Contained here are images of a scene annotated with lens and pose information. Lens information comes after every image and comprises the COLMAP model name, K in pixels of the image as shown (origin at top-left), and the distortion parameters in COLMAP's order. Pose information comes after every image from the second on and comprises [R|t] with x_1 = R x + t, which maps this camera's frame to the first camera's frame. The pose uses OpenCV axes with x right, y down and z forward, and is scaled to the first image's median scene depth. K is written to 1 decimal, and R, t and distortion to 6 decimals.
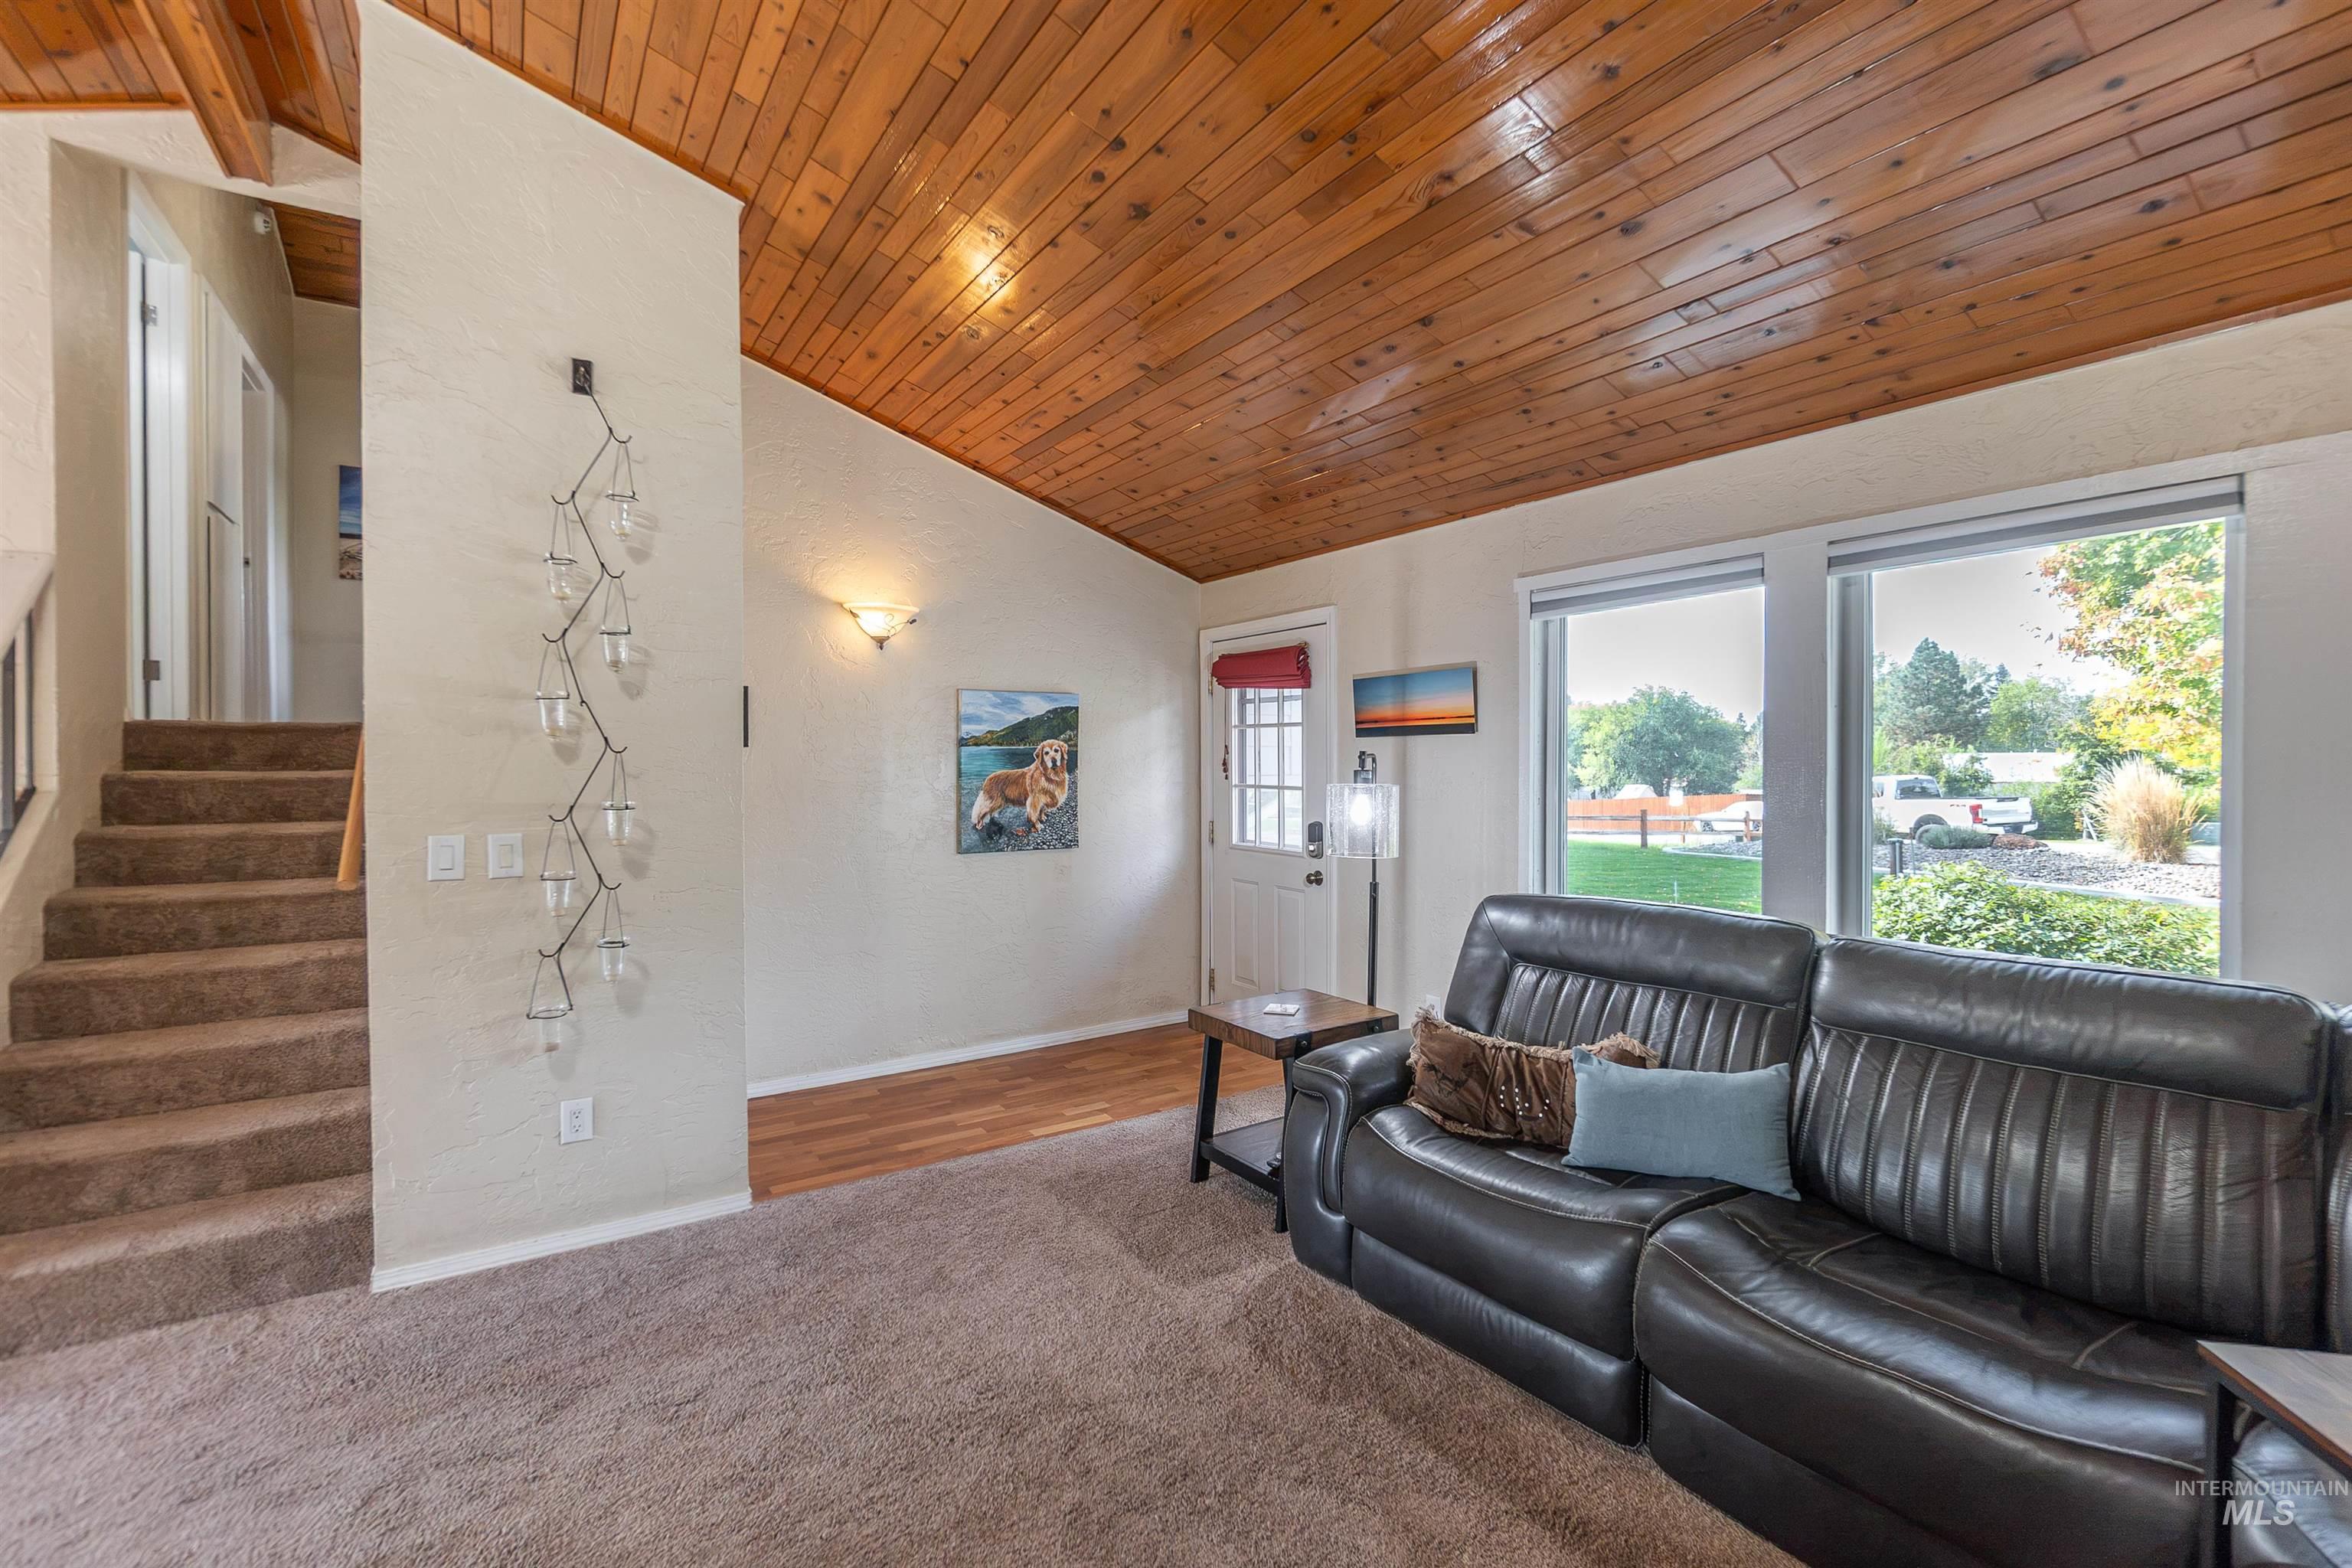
lens RADIAL K [[1017.0, 0, 1164.2], [0, 1017.0, 772.2], [0, 0, 1]] dist [0.001378, -0.000438]
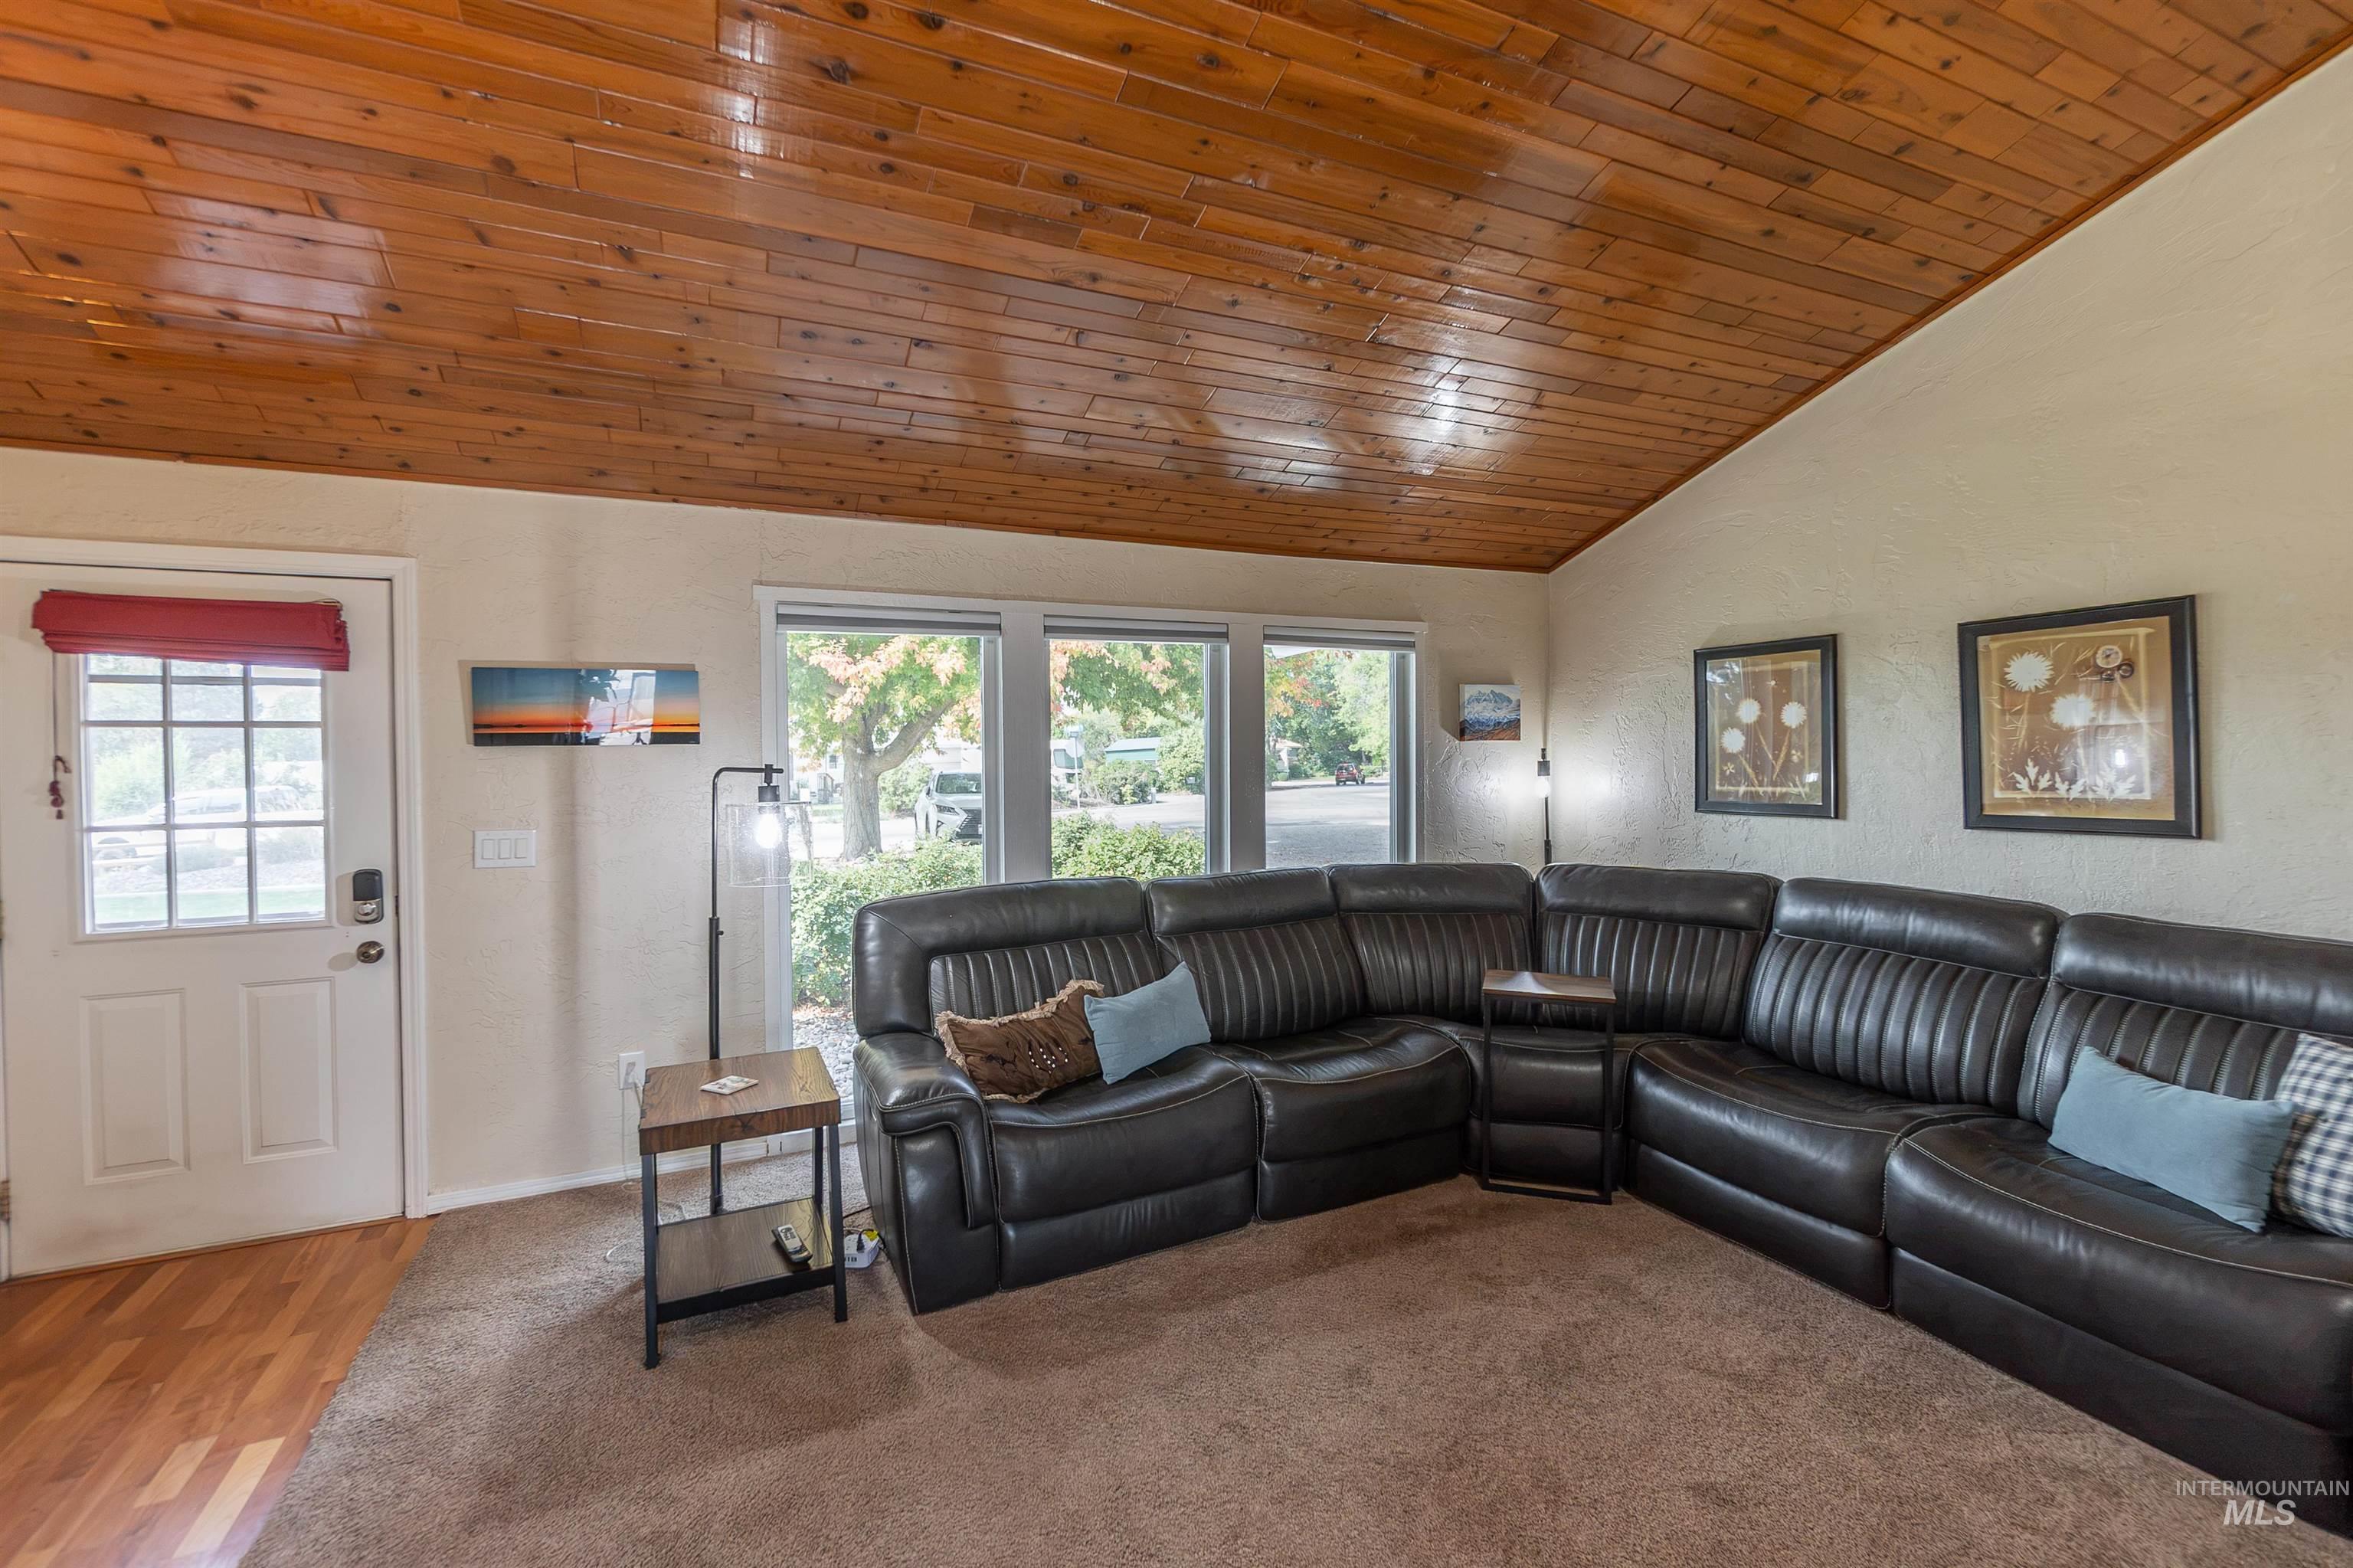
lens RADIAL K [[1017.4, 0, 1167.0], [0, 1017.4, 770.6], [0, 0, 1]] dist [0.001378, -0.000438]
pose [[0.145334, -0.010982, 0.989322, -0.507301], [0.025553, 0.999647, 0.007342, -0.009582], [-0.989053, 0.024213, 0.145564, 0.431931]]
